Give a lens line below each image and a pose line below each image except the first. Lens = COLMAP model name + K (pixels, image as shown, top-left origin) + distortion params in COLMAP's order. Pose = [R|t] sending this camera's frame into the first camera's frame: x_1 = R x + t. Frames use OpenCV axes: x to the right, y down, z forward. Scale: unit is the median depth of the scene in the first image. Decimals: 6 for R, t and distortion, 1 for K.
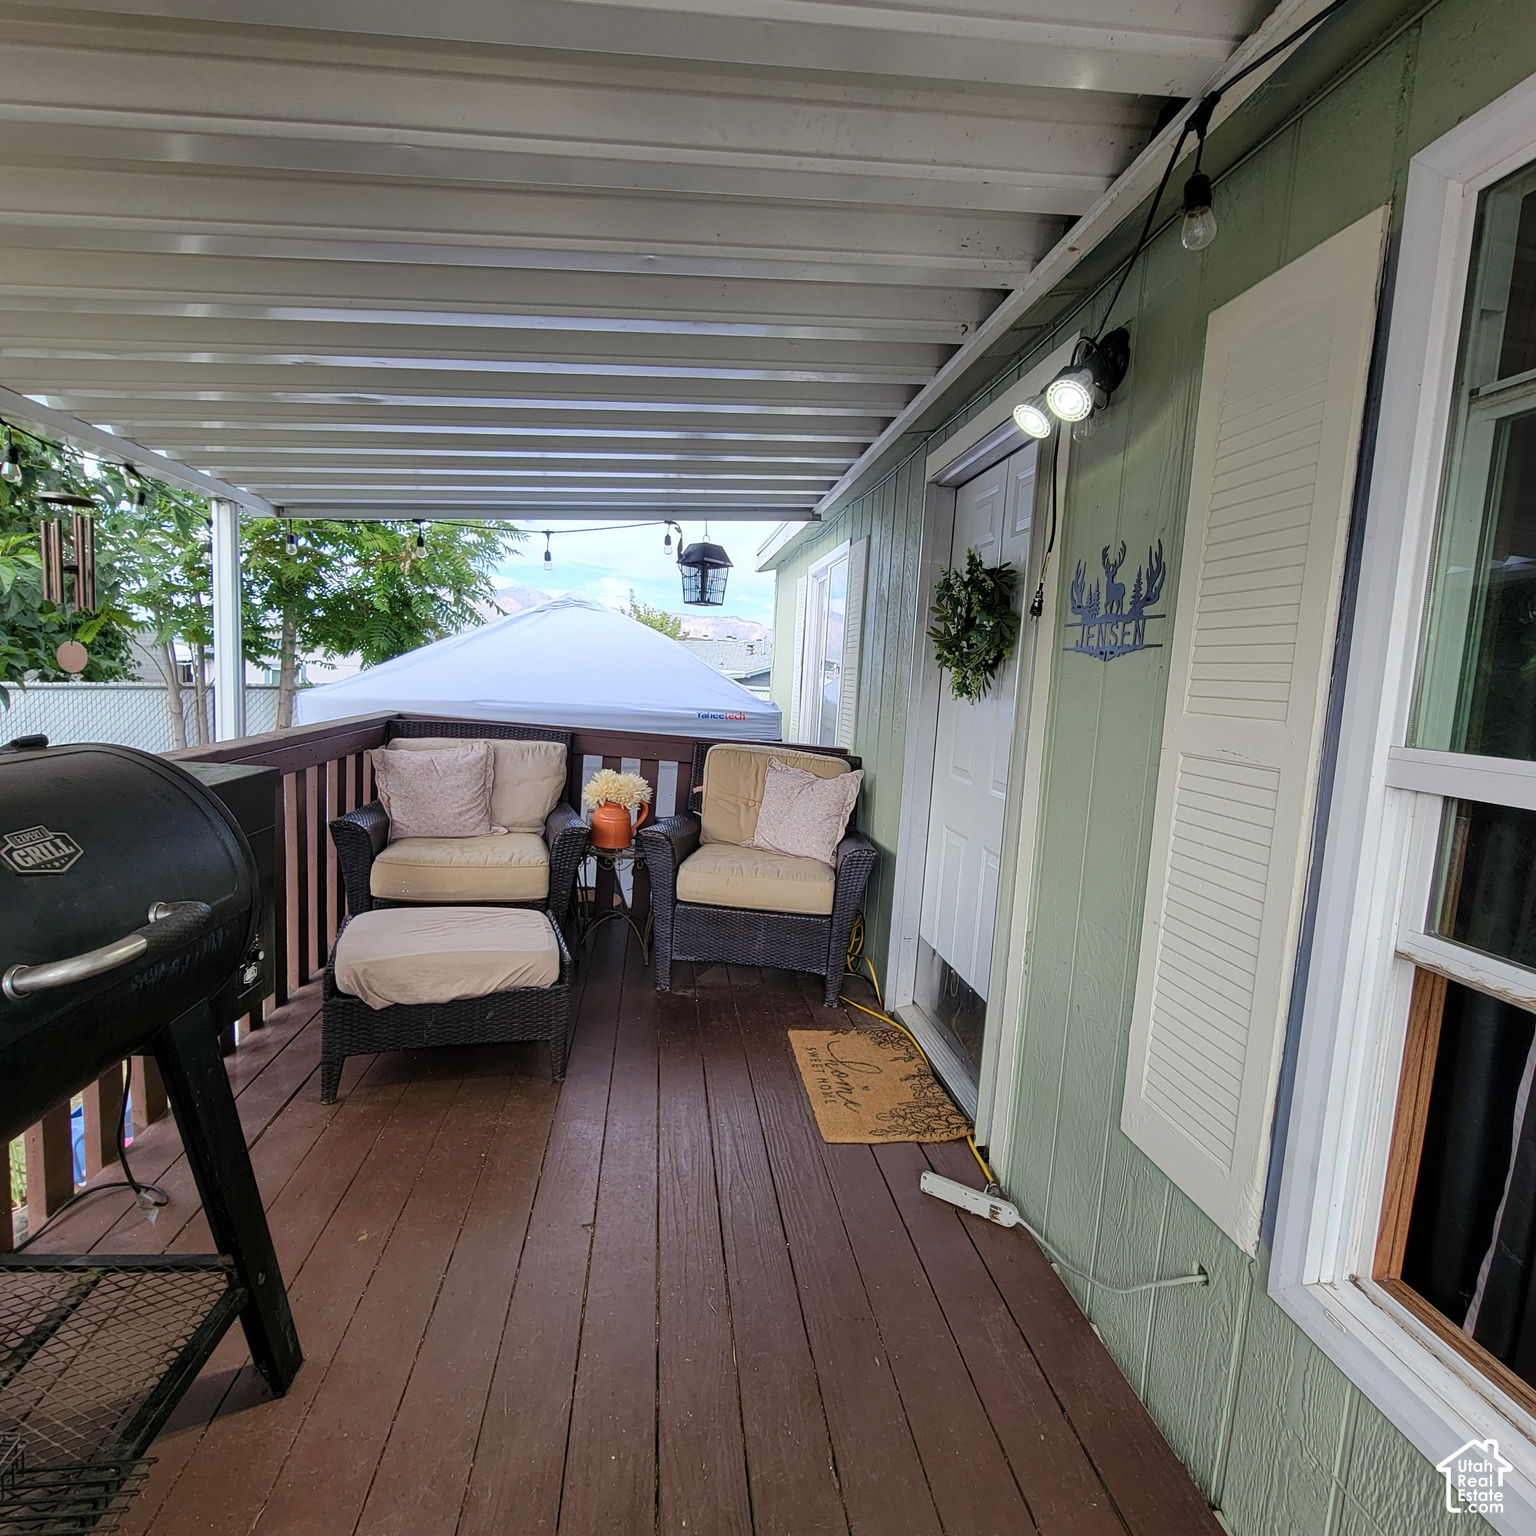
lens RADIAL K [[840.8, 0, 767.2], [0, 840.8, 769.5], [0, 0, 1]] dist [-0.002265, 0.001624]
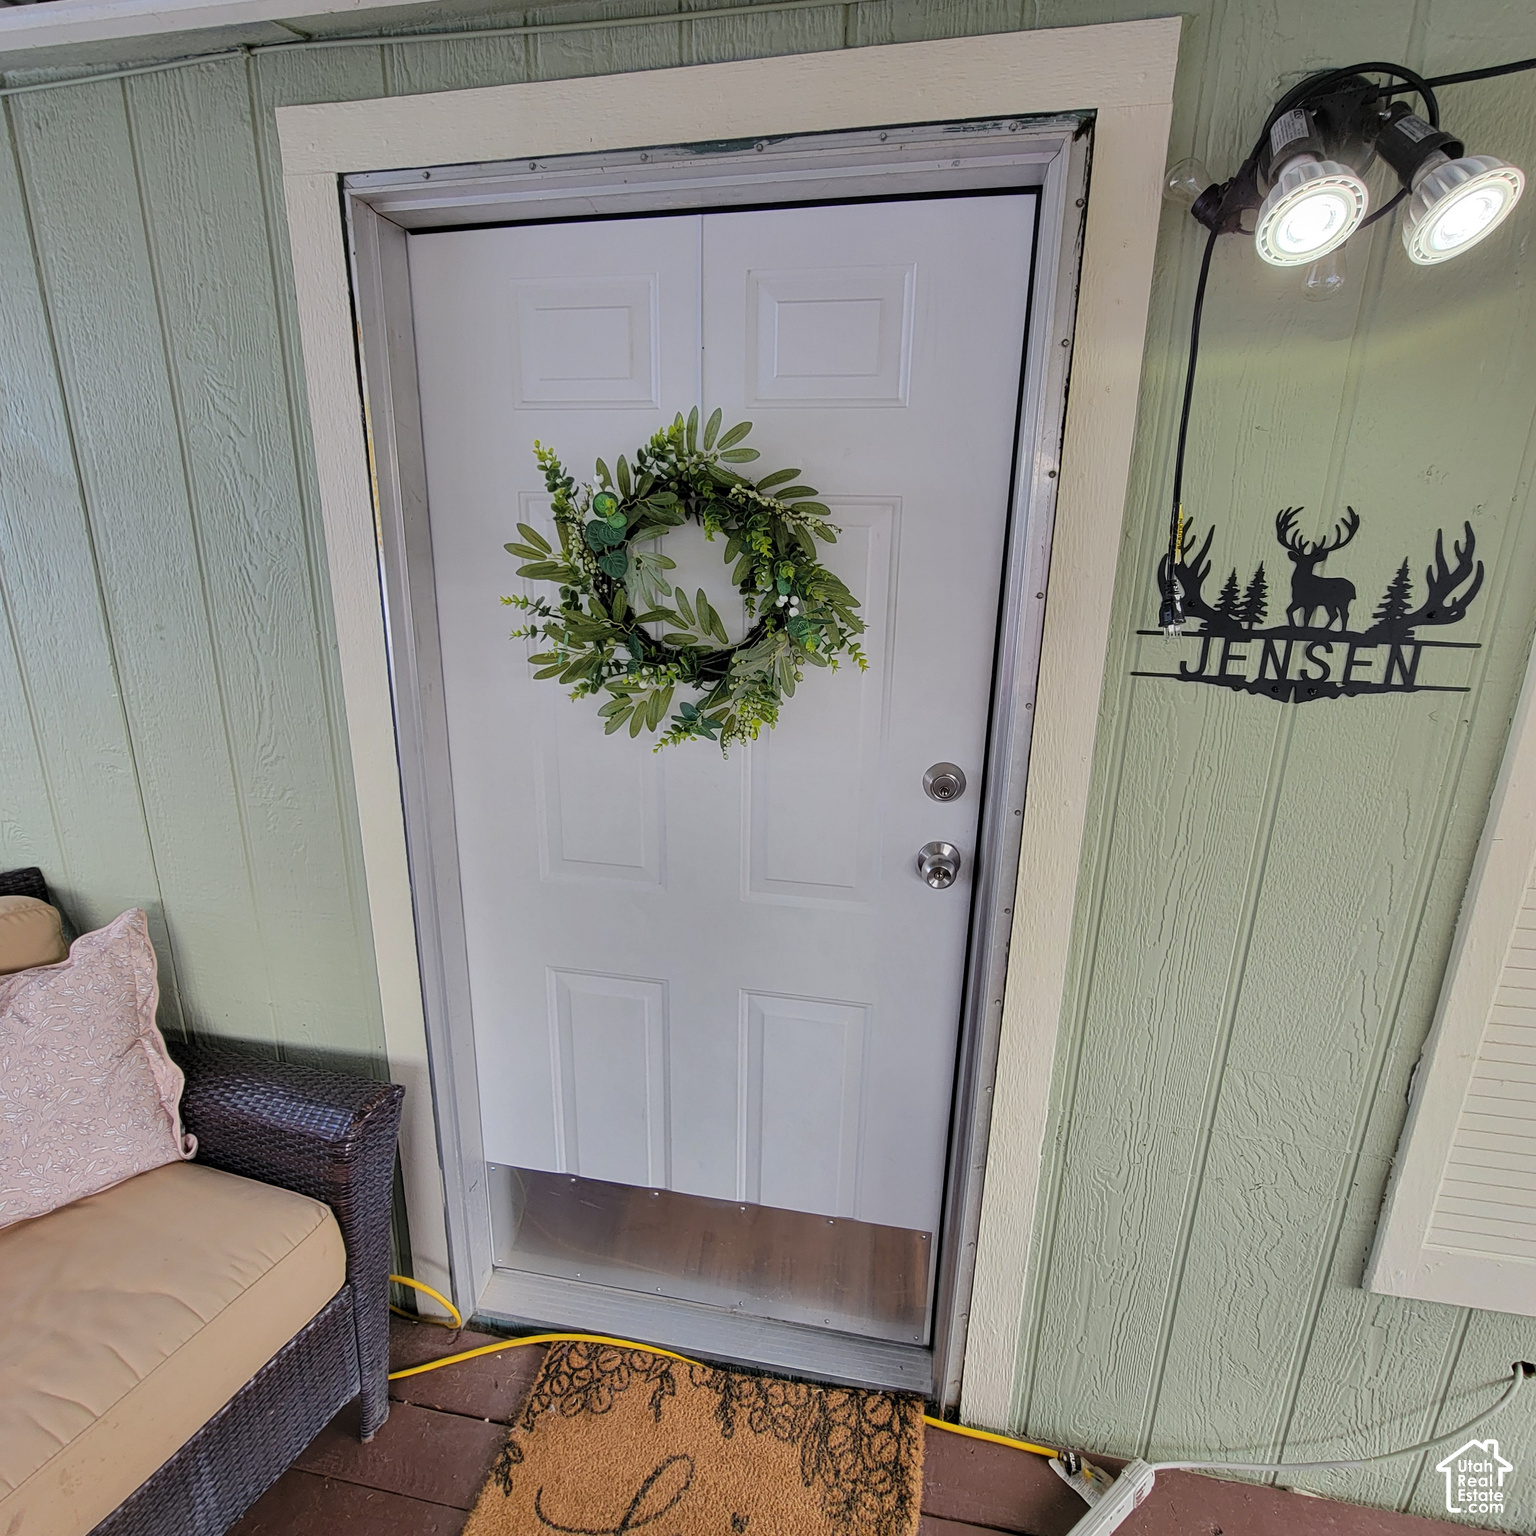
lens RADIAL K [[840.8, 0, 766.9], [0, 840.8, 766.9], [0, 0, 1]] dist [-0.002265, 0.001624]
pose [[0.307604, -0.302153, 0.902266, -0.300098], [0.107240, 0.953209, 0.282652, -0.308611], [-0.945452, 0.009814, 0.325614, 1.196303]]
